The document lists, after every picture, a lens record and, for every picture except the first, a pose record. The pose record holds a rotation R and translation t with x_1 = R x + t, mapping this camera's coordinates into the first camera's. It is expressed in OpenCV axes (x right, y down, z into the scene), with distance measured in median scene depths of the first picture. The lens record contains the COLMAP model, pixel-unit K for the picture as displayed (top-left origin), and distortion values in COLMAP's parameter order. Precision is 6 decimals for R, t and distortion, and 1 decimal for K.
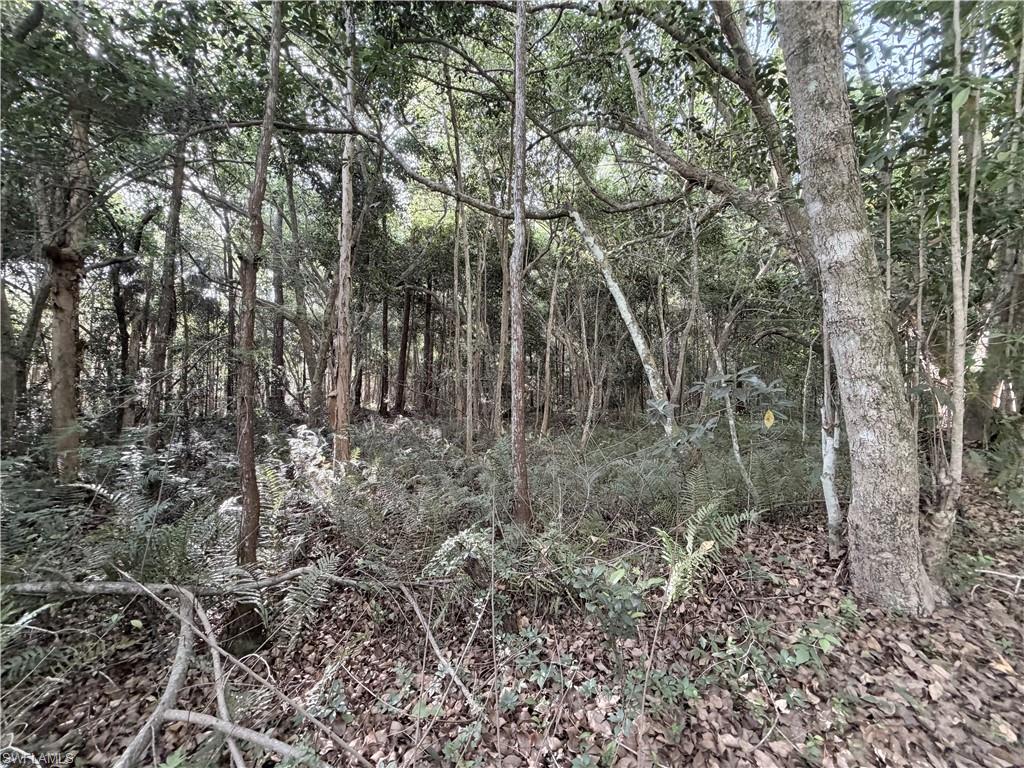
lens RADIAL K [[409.0, 0, 514.1], [0, 409.0, 383.0], [0, 0, 1]] dist [0.000433, -0.000076]
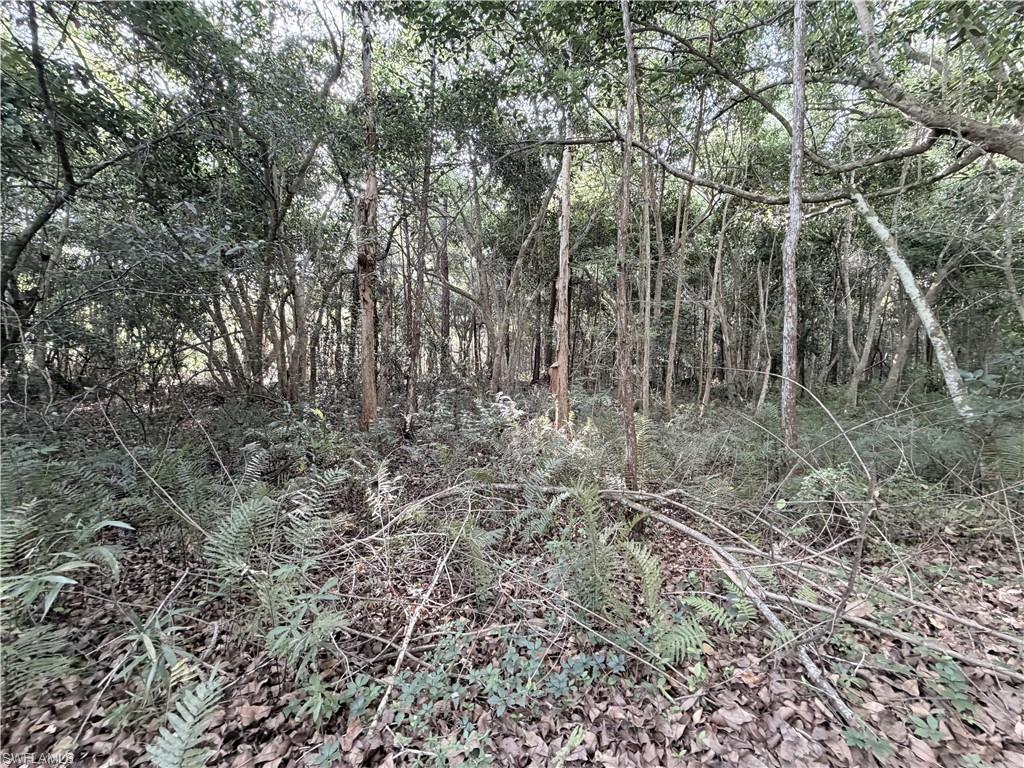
lens RADIAL K [[409.0, 0, 510.6], [0, 409.0, 385.4], [0, 0, 1]] dist [0.000433, -0.000076]
pose [[0.965837, 0.012587, -0.258846, -0.259559], [0.006883, 0.997221, 0.074177, -0.003291], [0.259061, -0.073425, 0.963066, -0.174914]]
